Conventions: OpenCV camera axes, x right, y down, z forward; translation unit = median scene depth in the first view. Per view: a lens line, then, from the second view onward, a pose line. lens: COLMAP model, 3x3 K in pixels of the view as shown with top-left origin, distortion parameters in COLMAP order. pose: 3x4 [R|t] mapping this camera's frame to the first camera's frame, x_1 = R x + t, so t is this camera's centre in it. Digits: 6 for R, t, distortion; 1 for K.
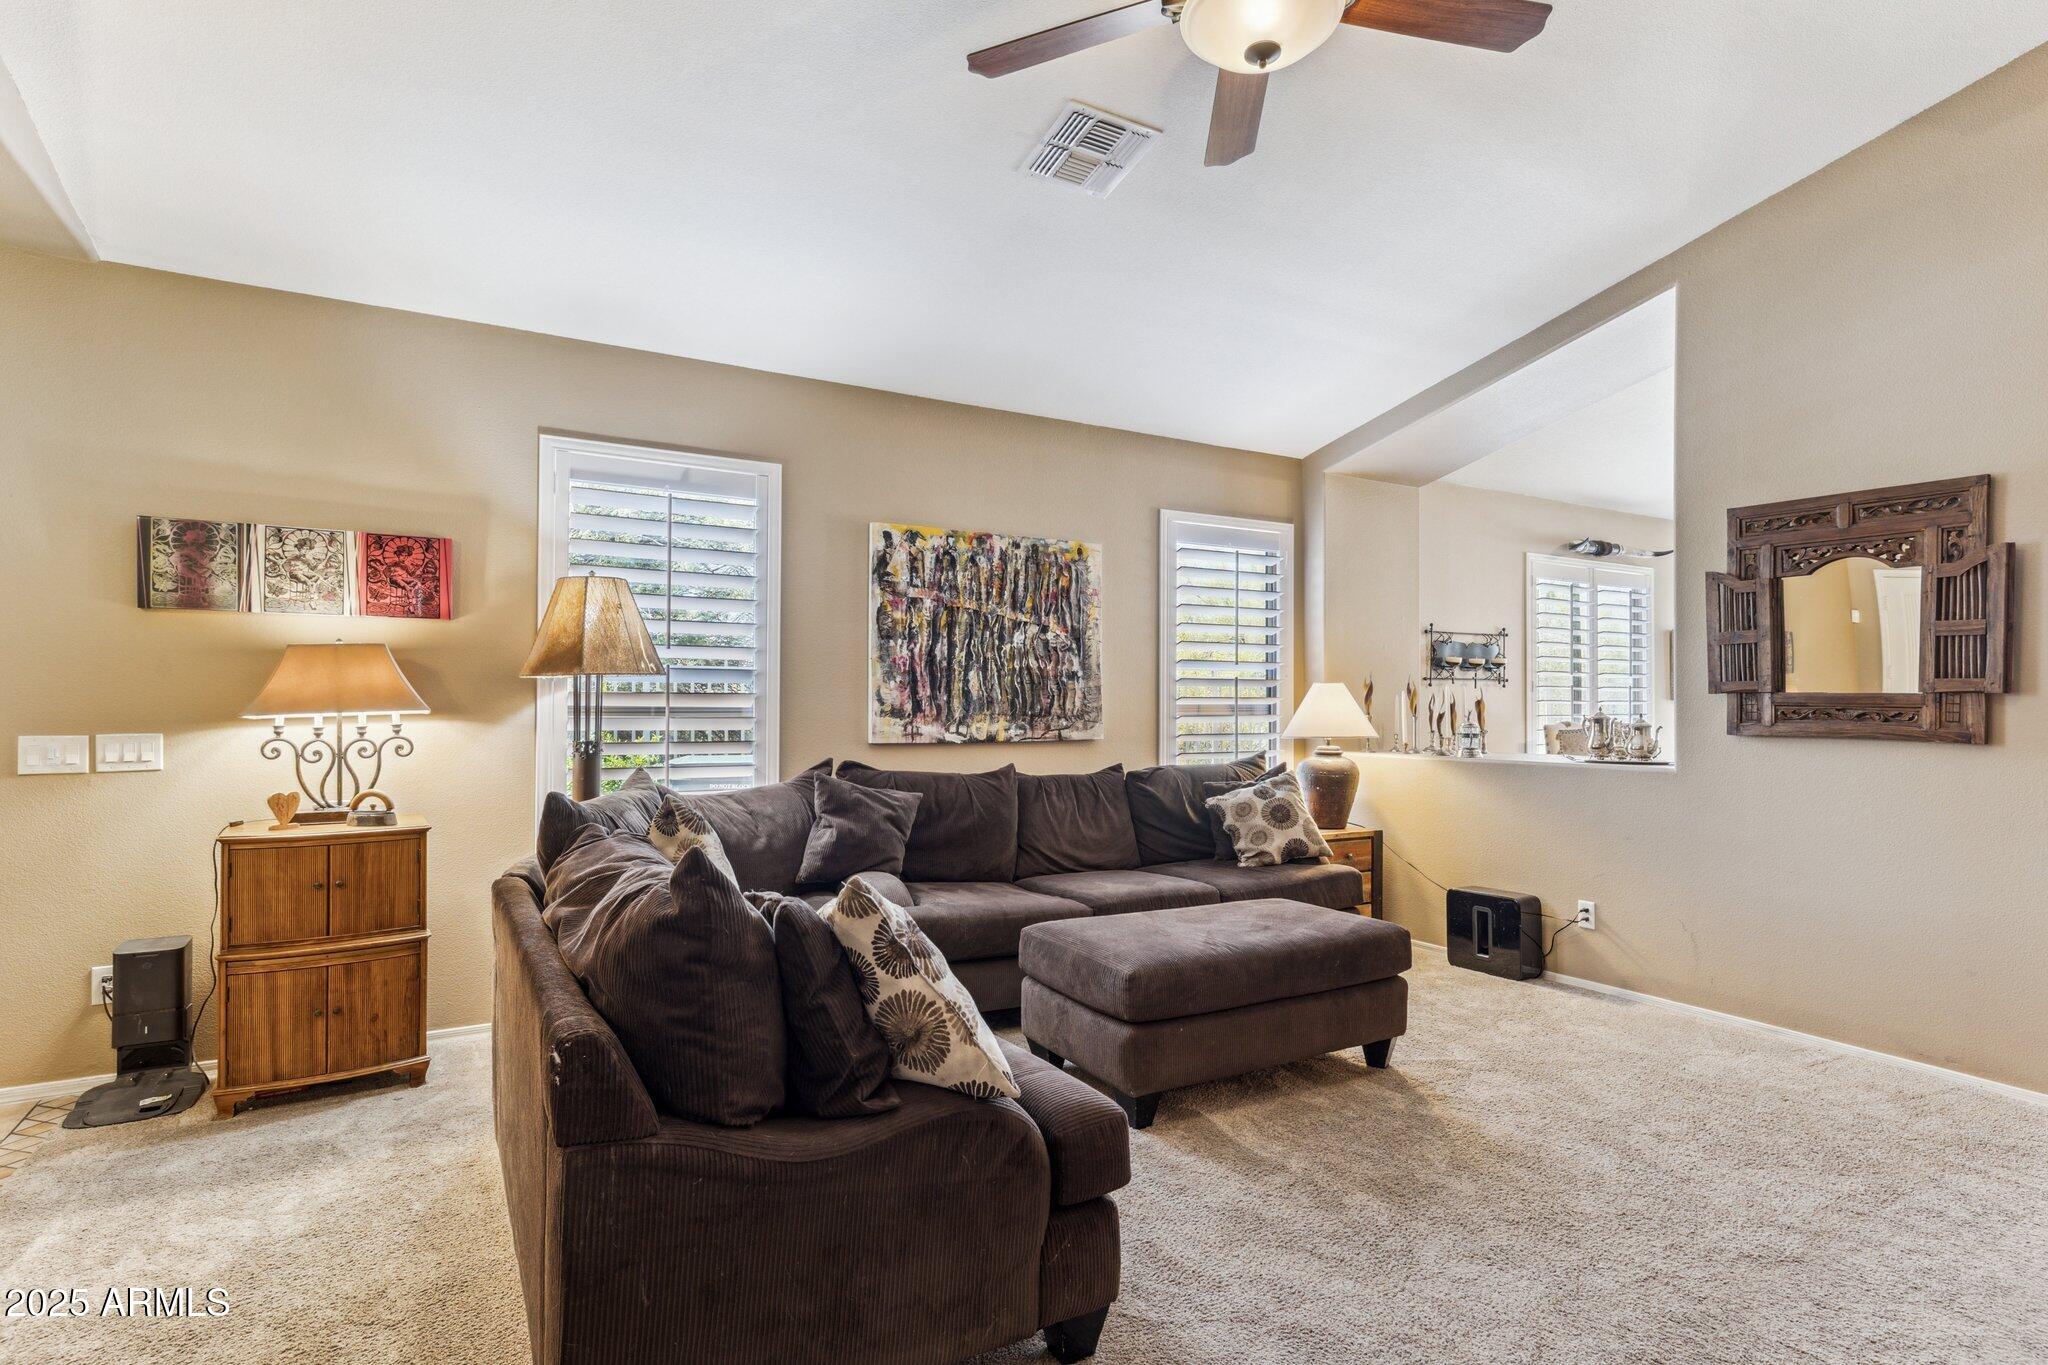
lens RADIAL K [[1044.5, 0, 1042.4], [0, 1044.5, 690.6], [0, 0, 1]] dist [0.002002, 0.001060]
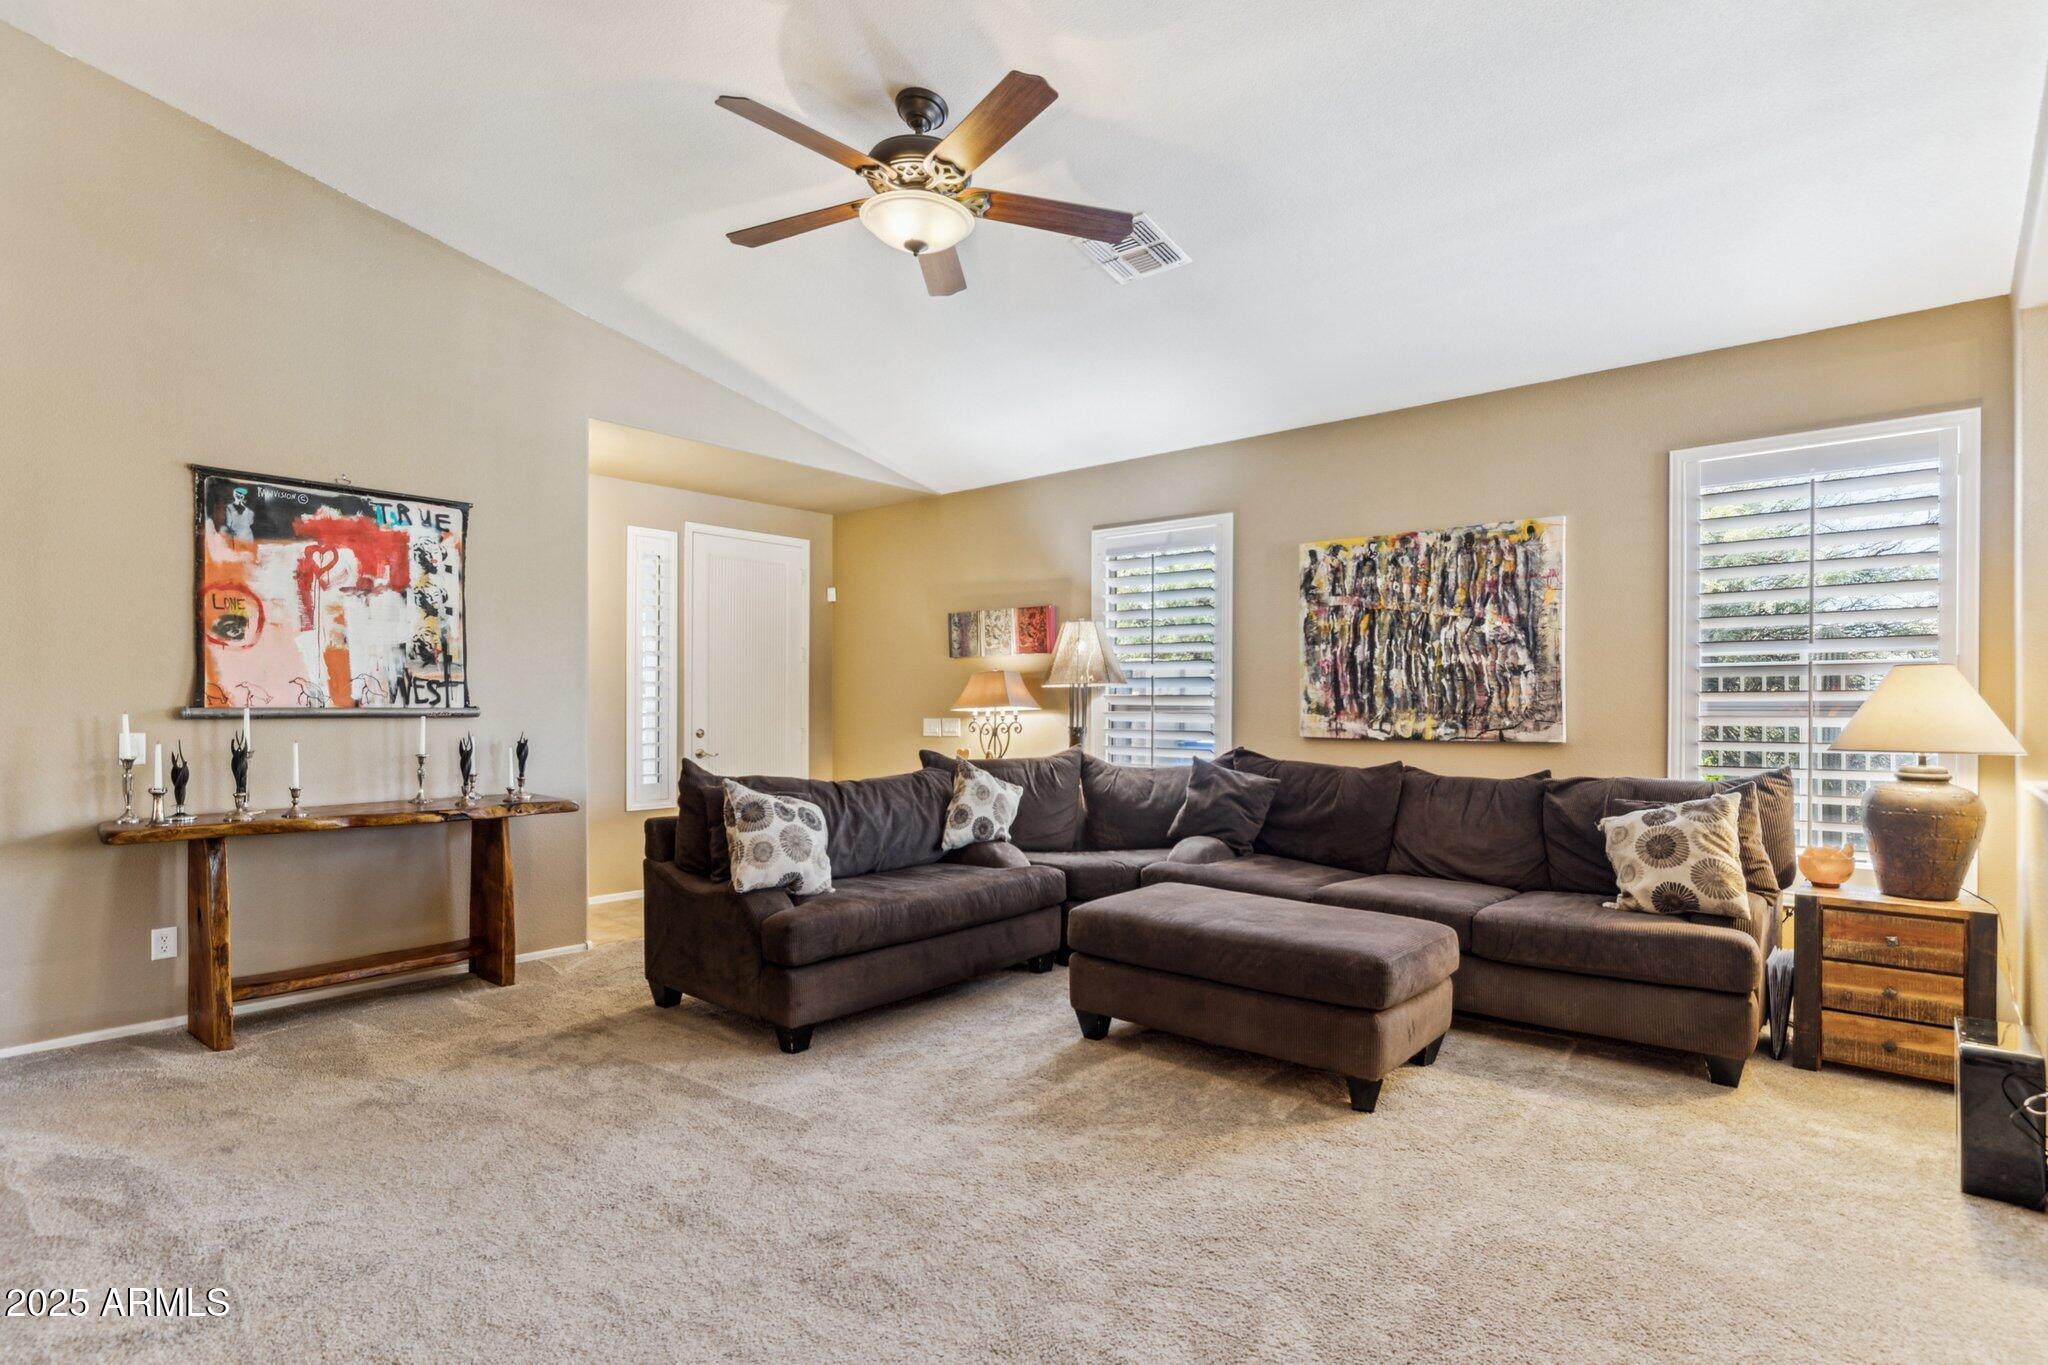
lens RADIAL K [[1044.5, 0, 1038.4], [0, 1044.5, 696.0], [0, 0, 1]] dist [0.002002, 0.001060]
pose [[0.324392, -0.011714, -0.945850, 0.785881], [0.012896, 0.999885, -0.007960, 0.010404], [0.945835, -0.009616, 0.324506, 0.335020]]
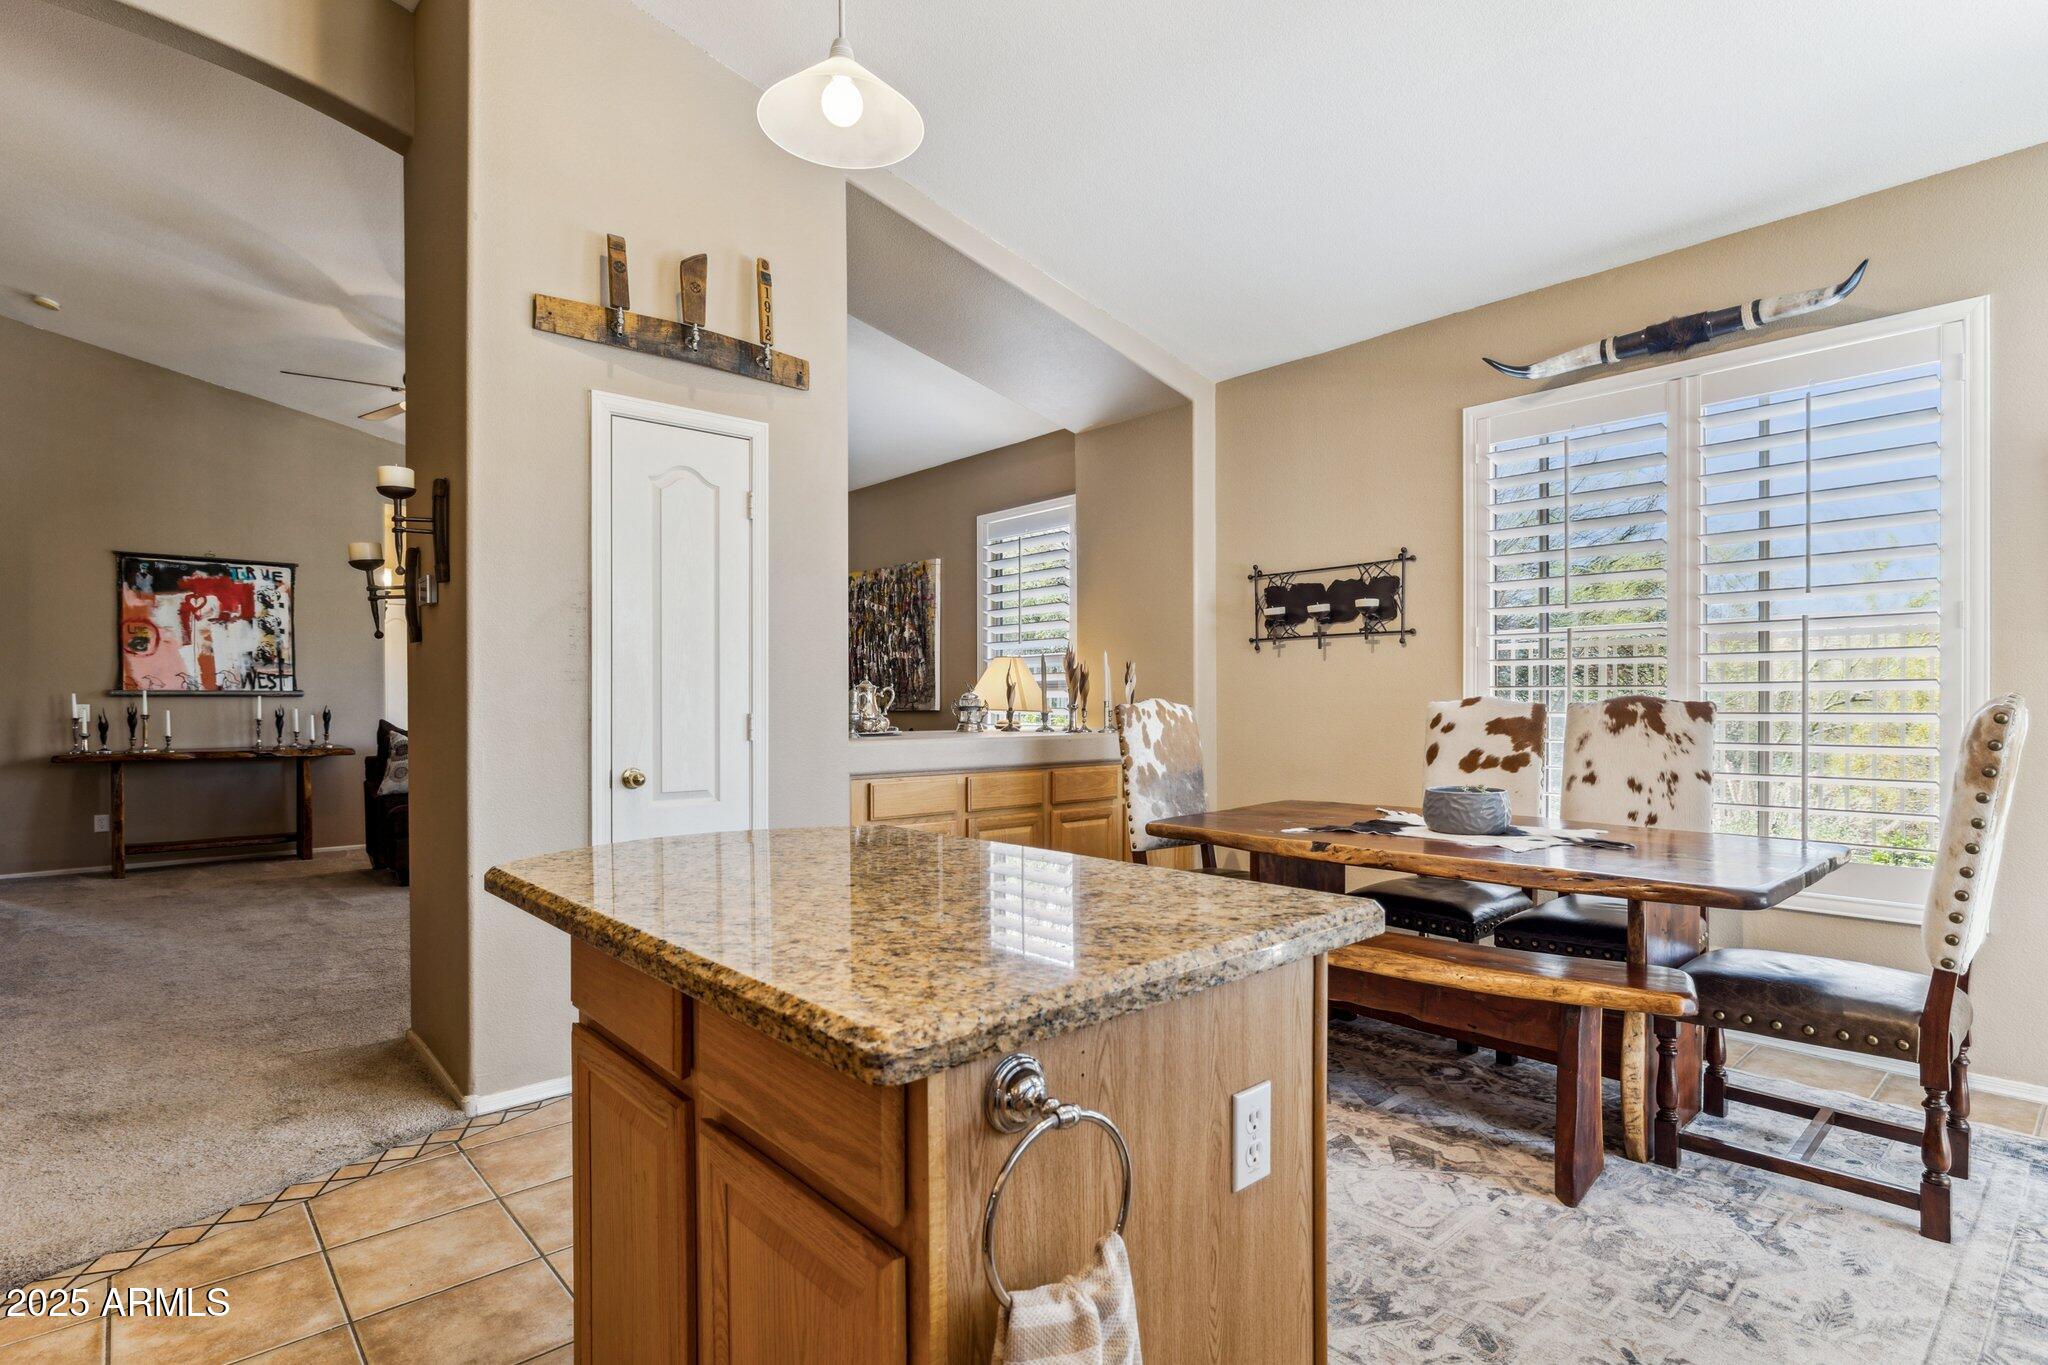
lens RADIAL K [[1044.5, 0, 1038.9], [0, 1044.5, 700.6], [0, 0, 1]] dist [0.002002, 0.001060]
pose [[0.189113, -0.003621, -0.981949, 1.447473], [0.016633, 0.999862, -0.000483, 0.040561], [0.981814, -0.016241, 0.189147, 0.947100]]
